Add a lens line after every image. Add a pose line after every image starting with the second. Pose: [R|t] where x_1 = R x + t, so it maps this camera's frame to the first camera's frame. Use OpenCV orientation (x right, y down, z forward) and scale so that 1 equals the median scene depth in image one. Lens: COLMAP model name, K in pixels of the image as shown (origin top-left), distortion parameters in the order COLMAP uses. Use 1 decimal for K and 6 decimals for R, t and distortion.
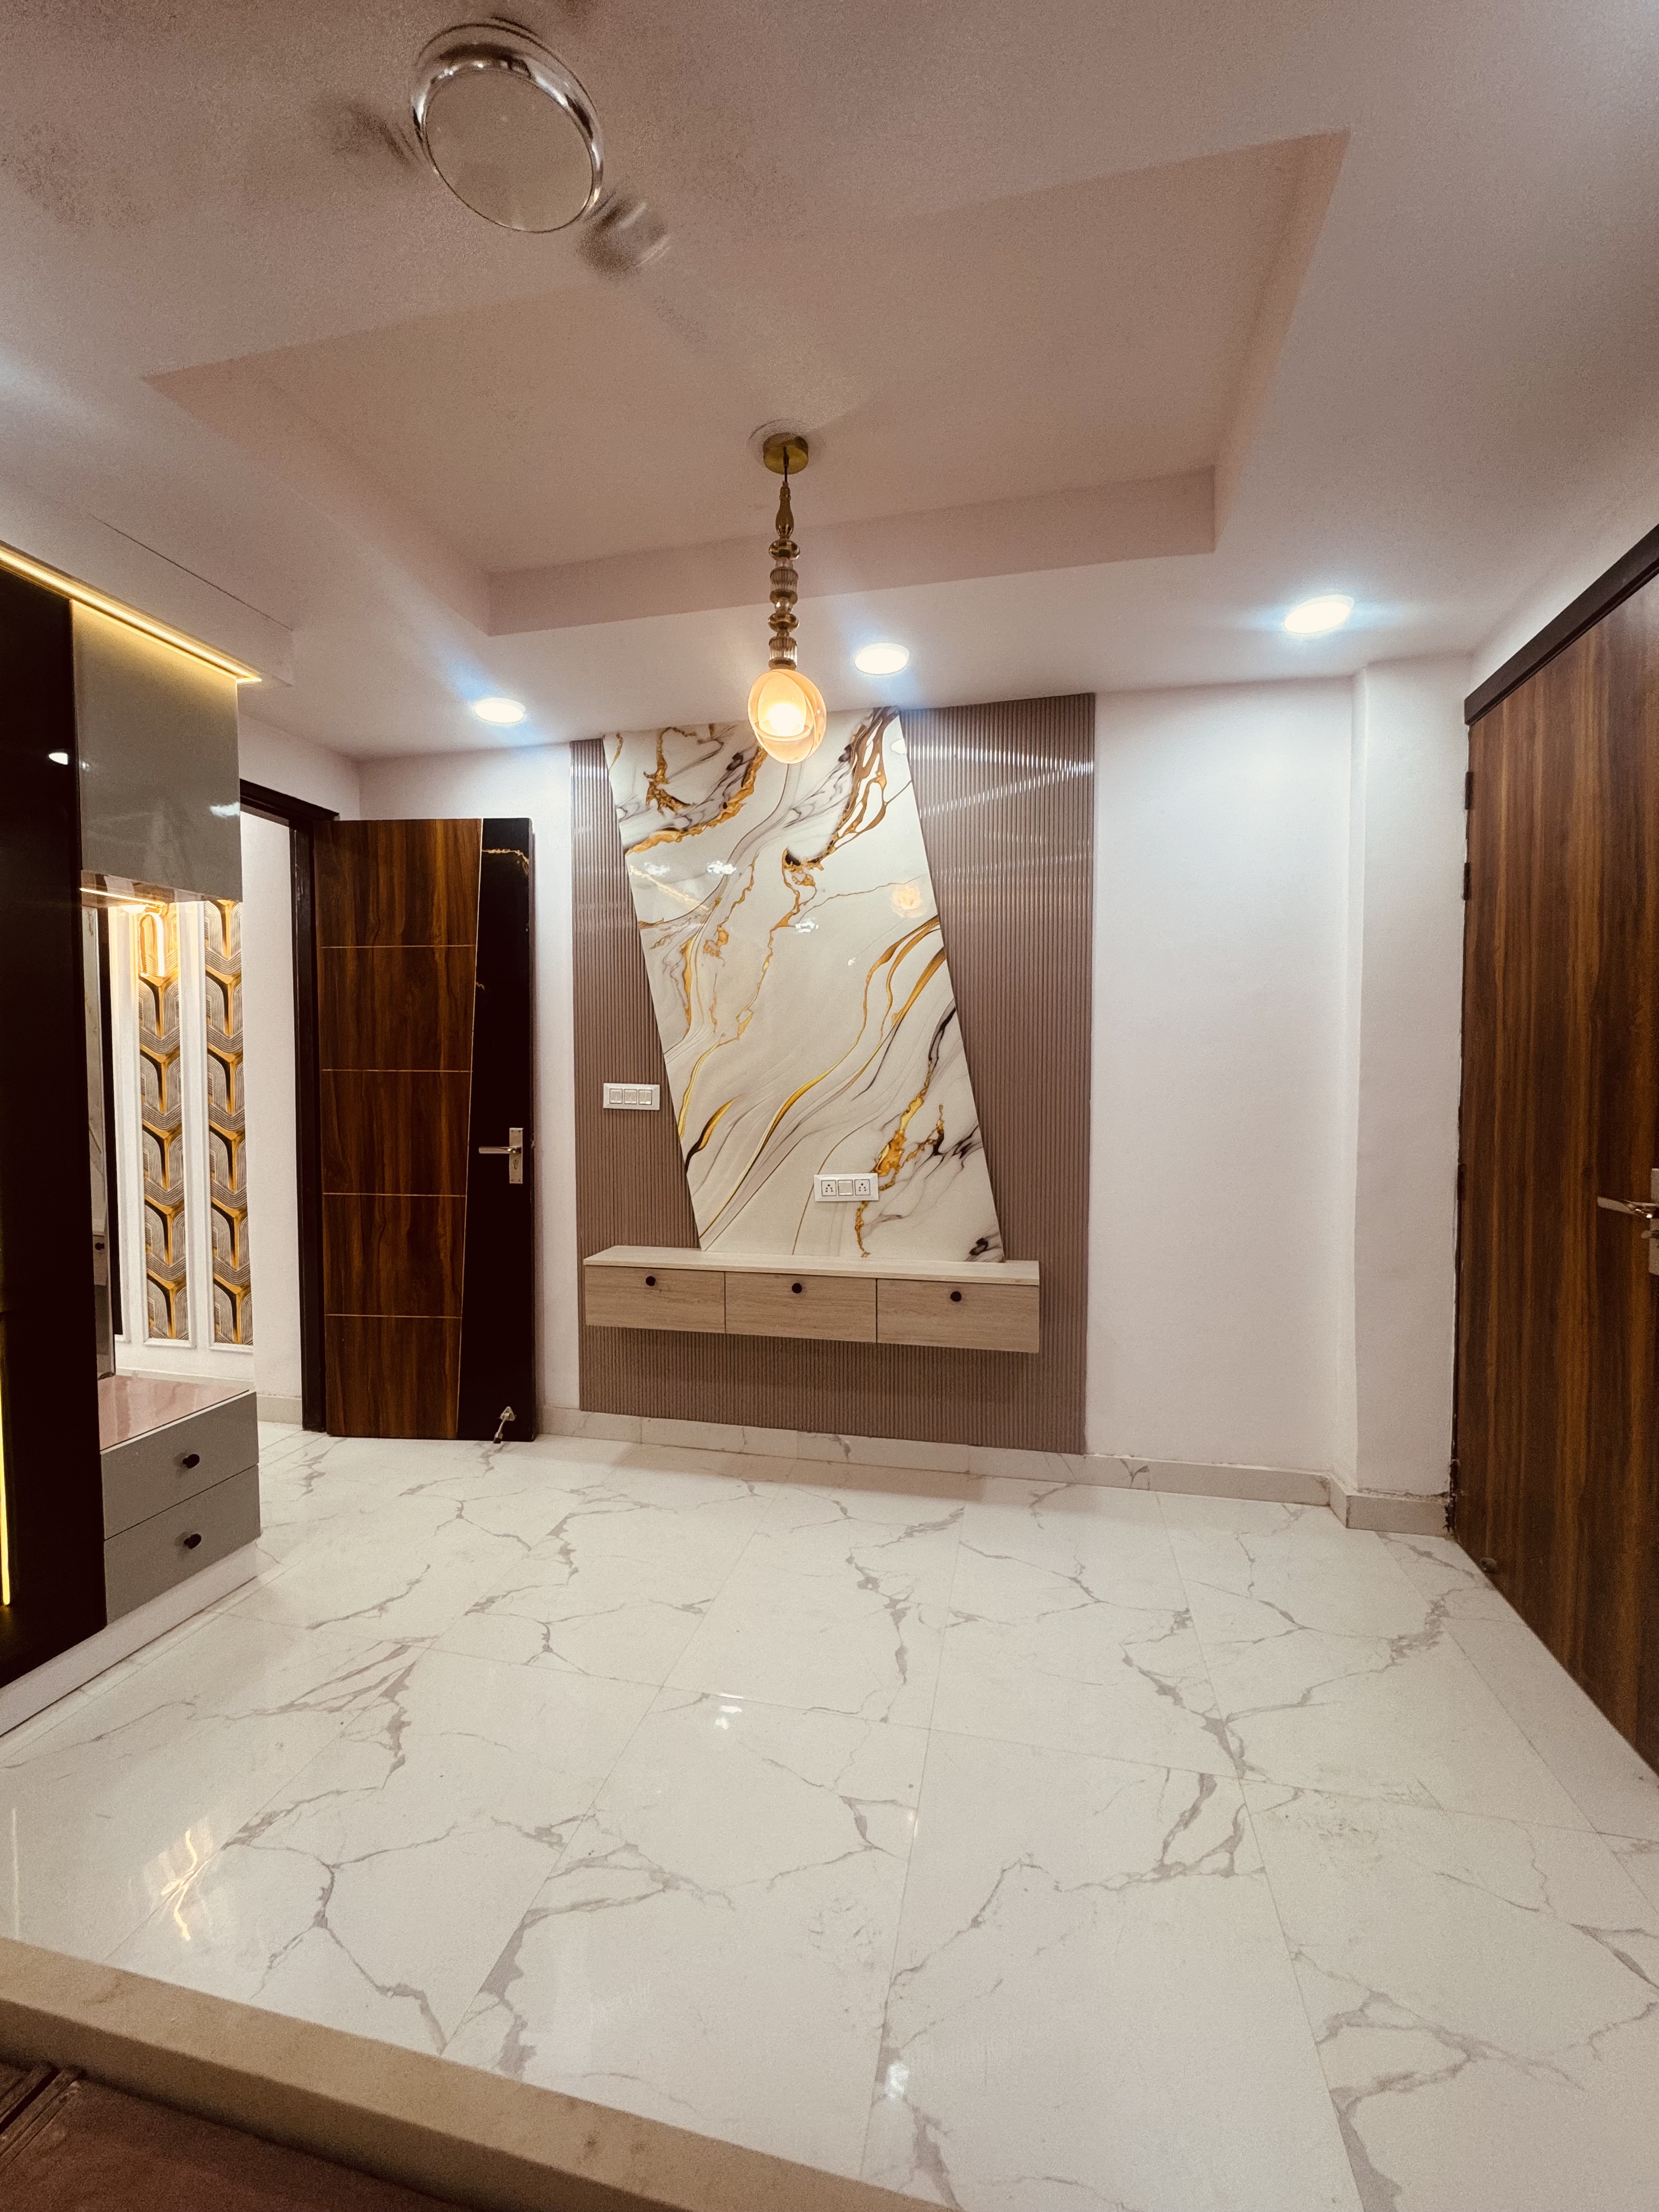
lens RADIAL K [[885.5, 0, 825.7], [0, 885.5, 1104.6], [0, 0, 1]] dist [-0.001651, 0.000414]
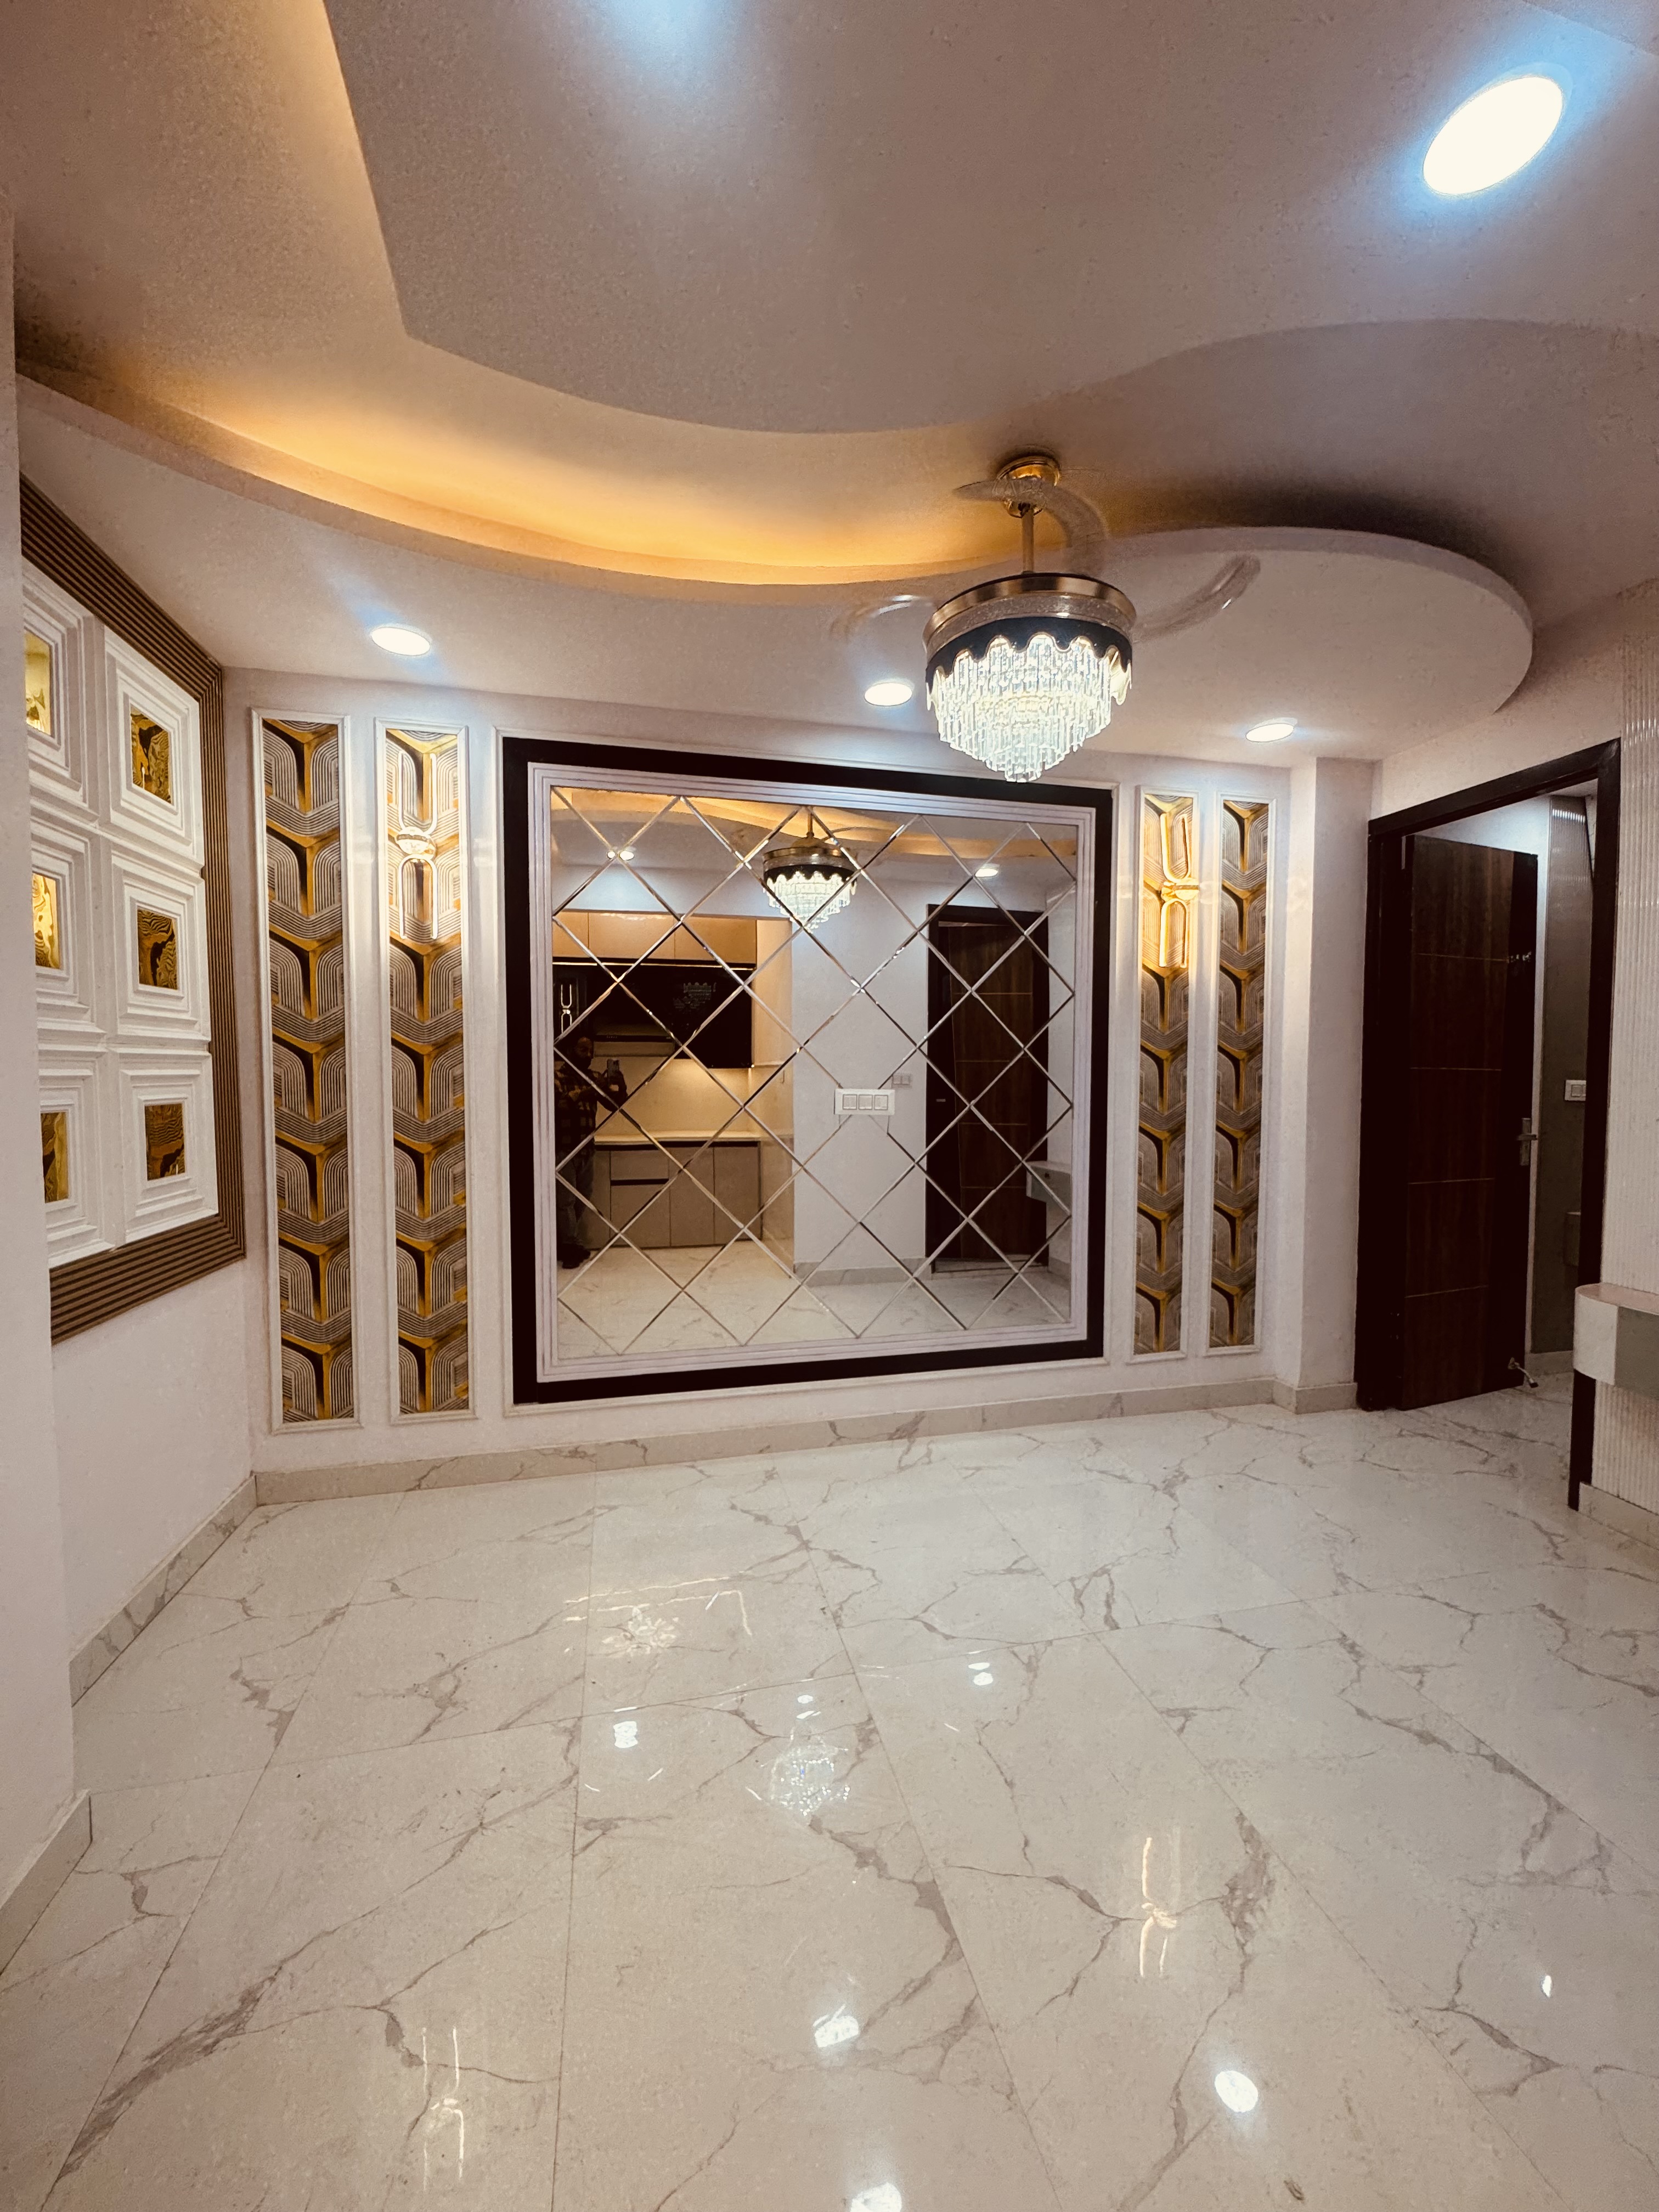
lens RADIAL K [[885.5, 0, 833.4], [0, 885.5, 1110.7], [0, 0, 1]] dist [-0.001651, 0.000414]
pose [[0.899749, -0.019816, 0.435957, -1.482535], [0.012770, 0.999736, 0.019087, -0.015409], [-0.436220, -0.011606, 0.899765, 0.309384]]
